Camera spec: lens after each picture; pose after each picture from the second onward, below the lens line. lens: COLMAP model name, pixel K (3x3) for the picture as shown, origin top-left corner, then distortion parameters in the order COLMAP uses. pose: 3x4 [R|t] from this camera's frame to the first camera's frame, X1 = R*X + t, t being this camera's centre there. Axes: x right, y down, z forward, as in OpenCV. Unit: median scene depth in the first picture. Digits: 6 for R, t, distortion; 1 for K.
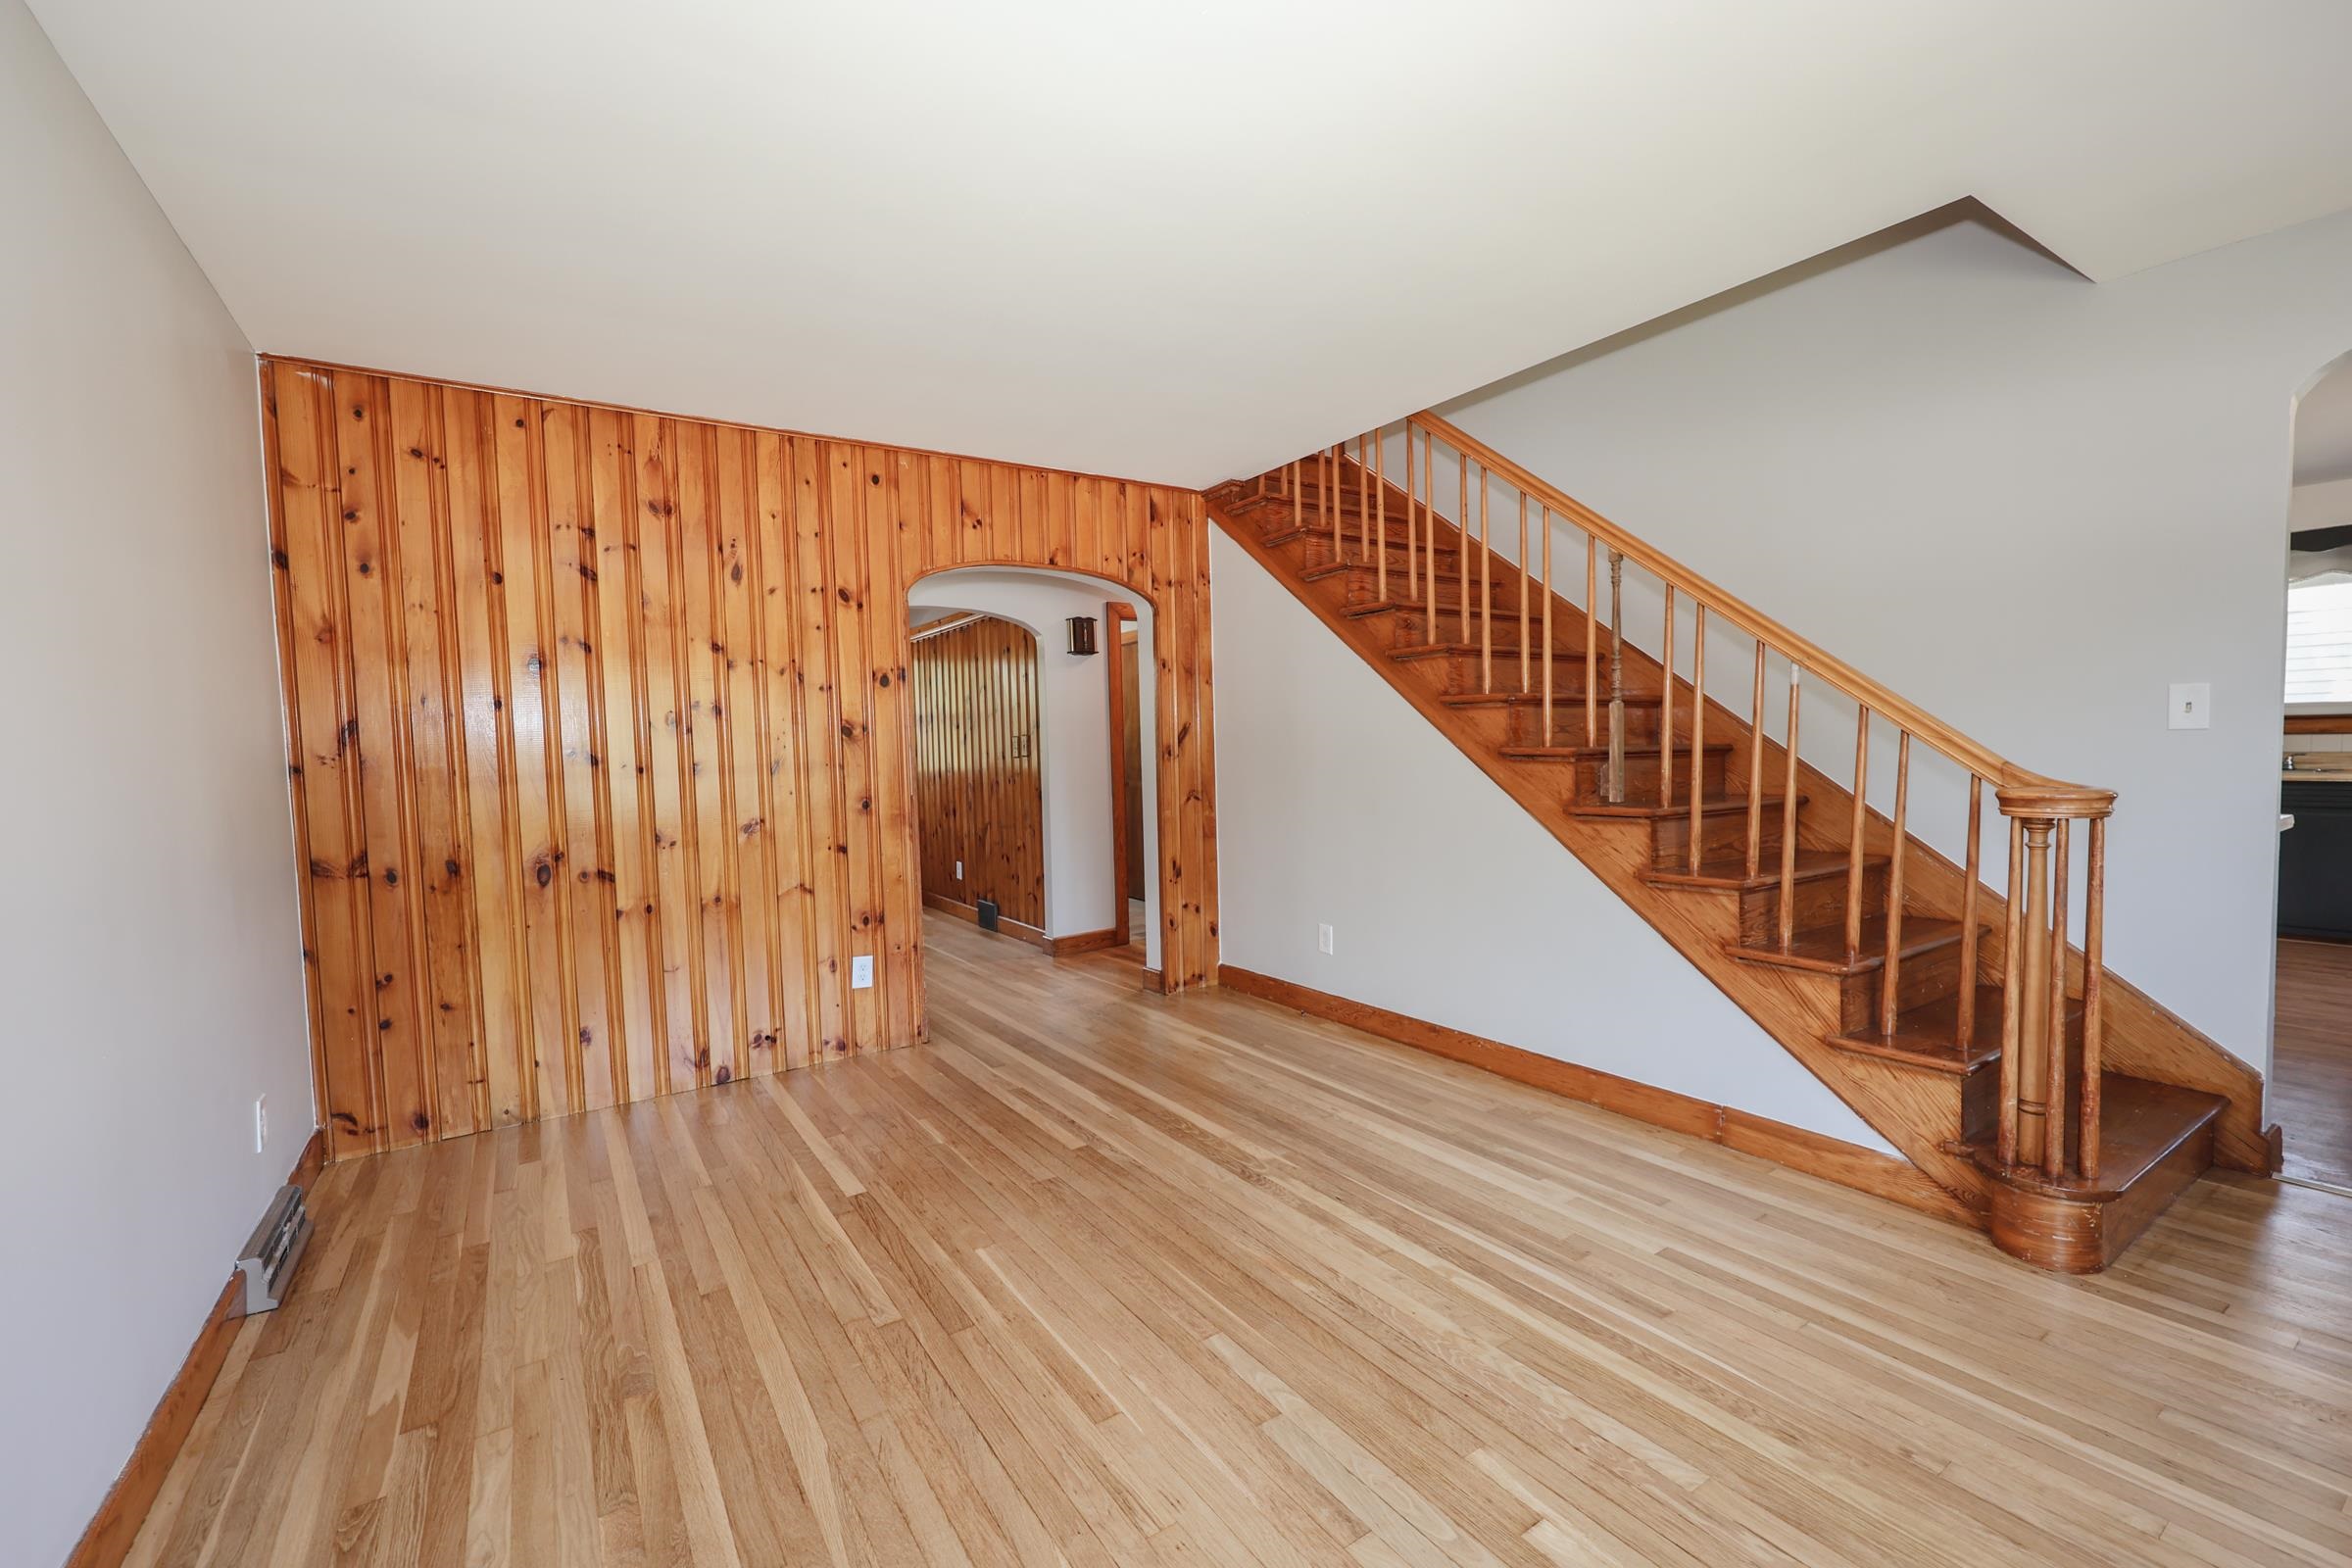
lens RADIAL K [[990.8, 0, 1136.6], [0, 990.8, 788.9], [0, 0, 1]] dist [0.007939, -0.000075]
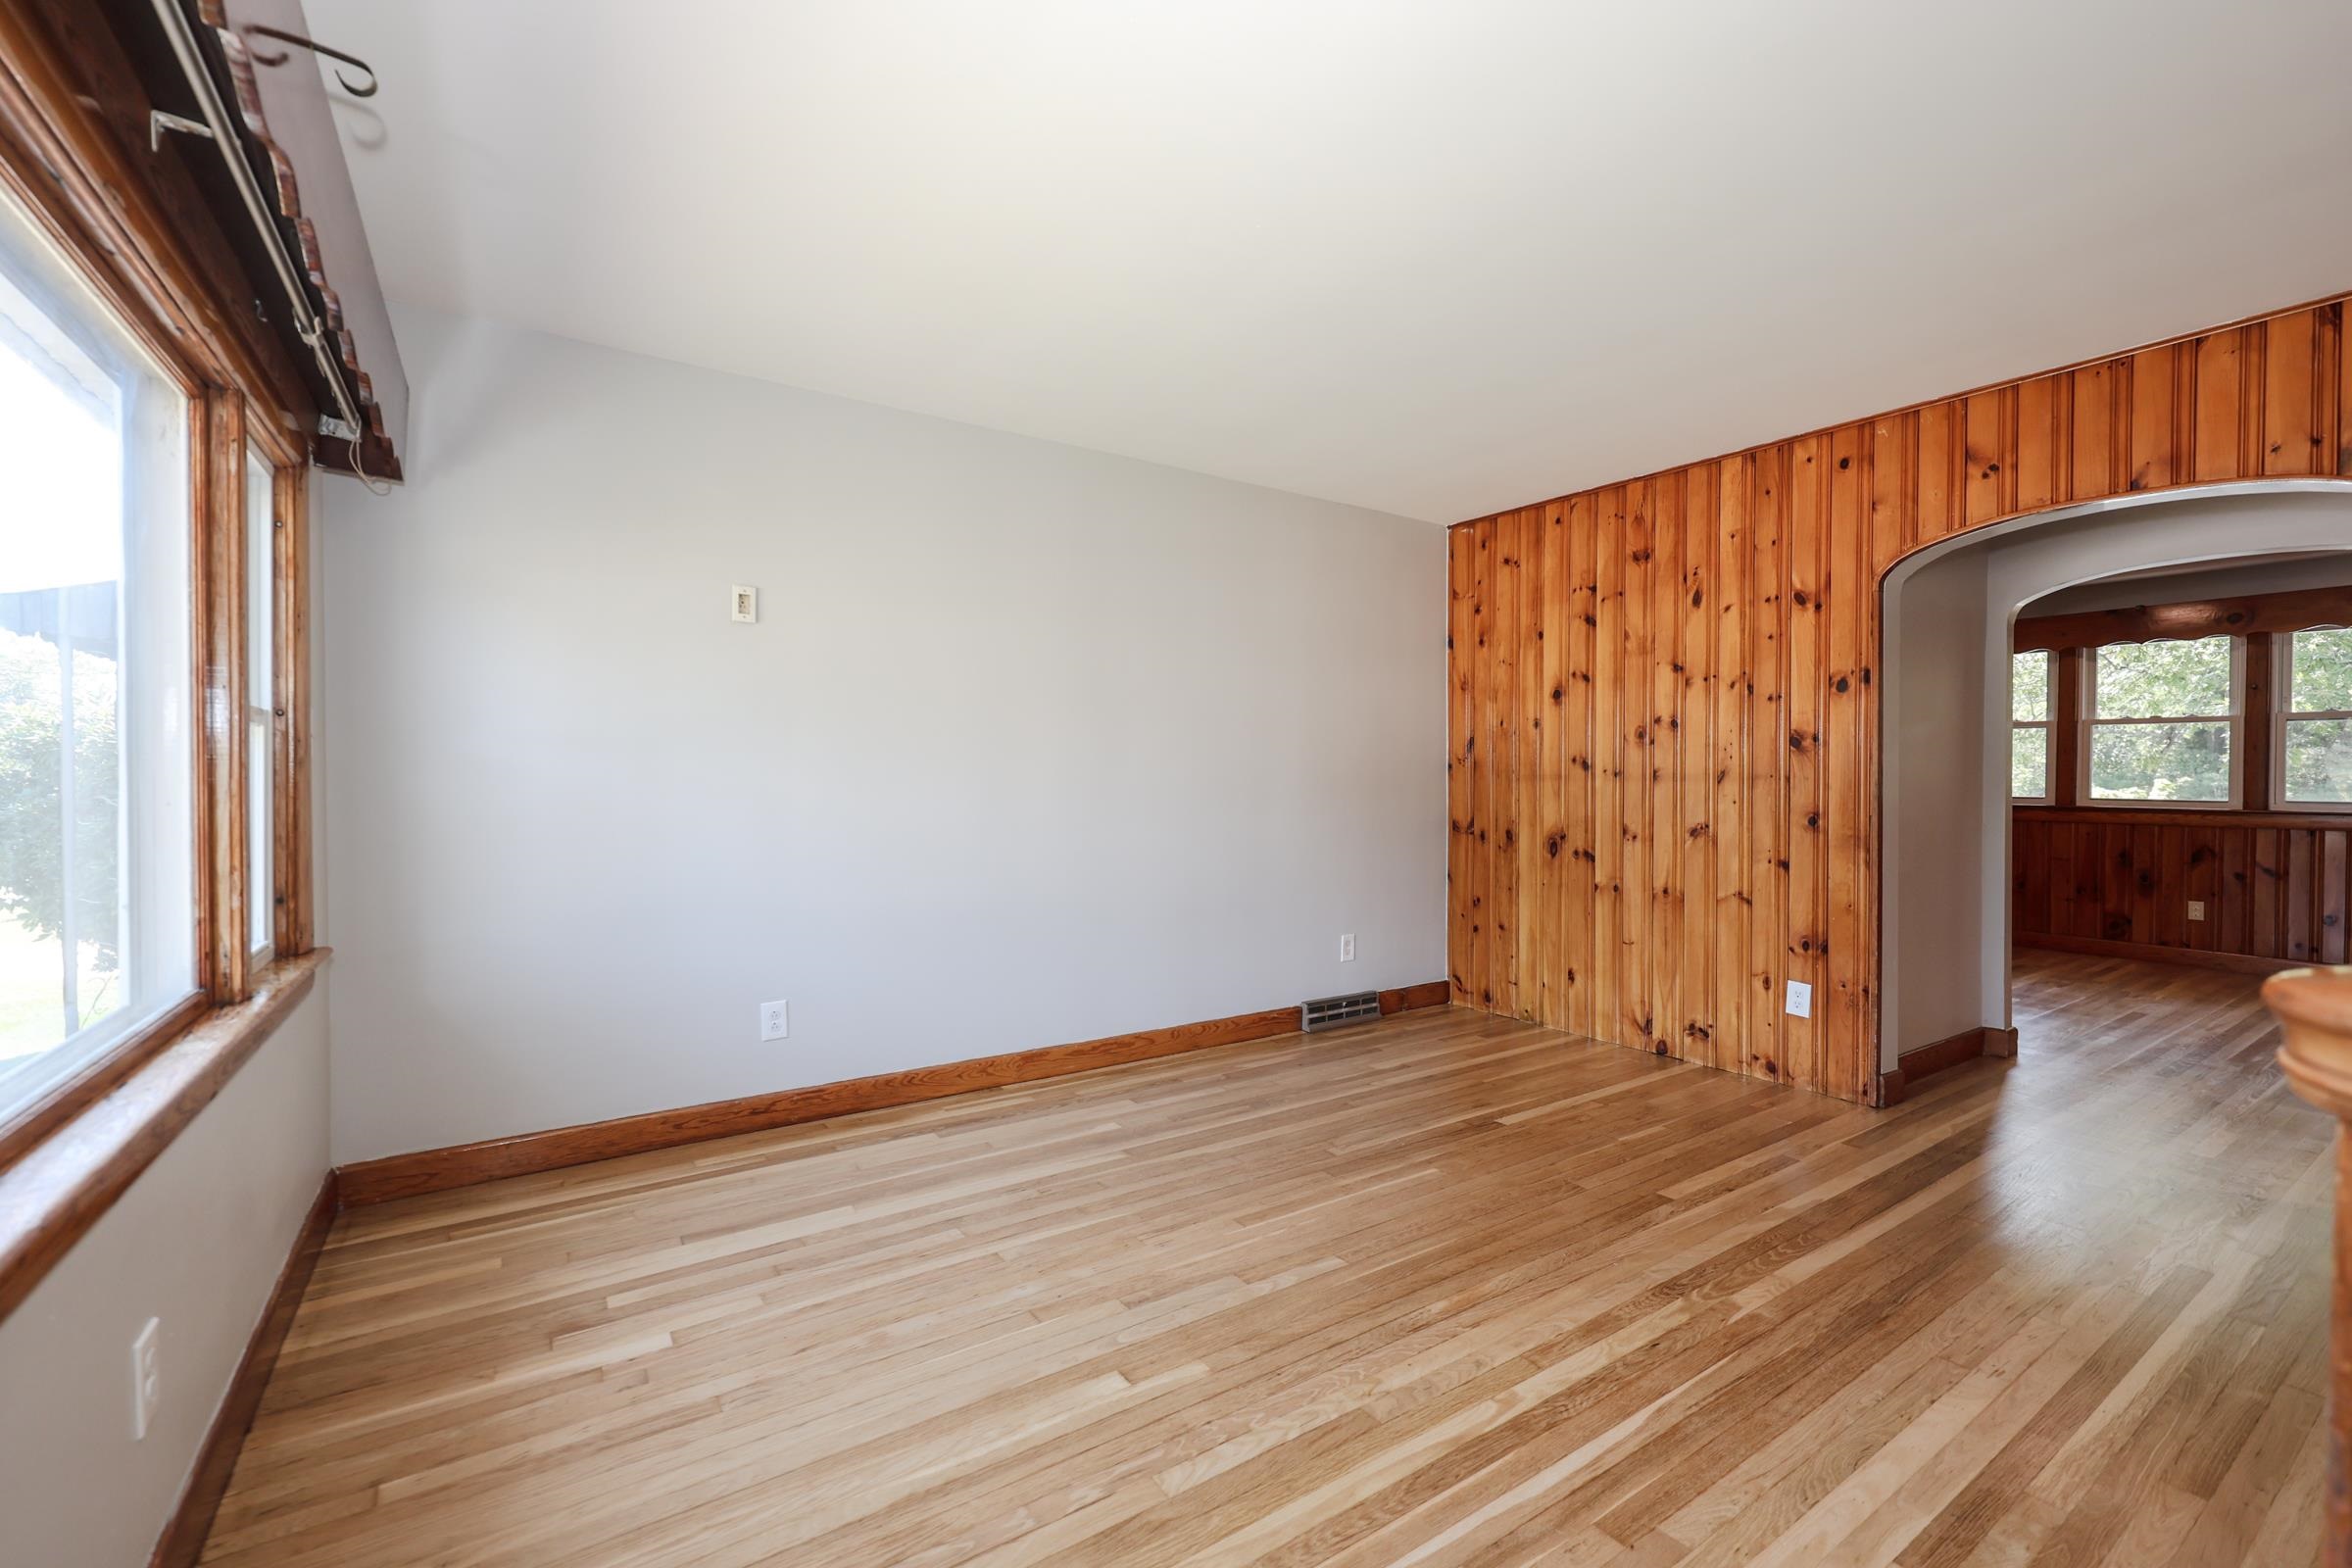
lens RADIAL K [[962.9, 0, 1177.7], [0, 962.9, 787.0], [0, 0, 1]] dist [-0.002585, -0.000169]
pose [[0.026944, 0.044539, -0.998644, 0.688932], [-0.050497, 0.997792, 0.043138, -0.027809], [0.998361, 0.049267, 0.029133, 0.432377]]
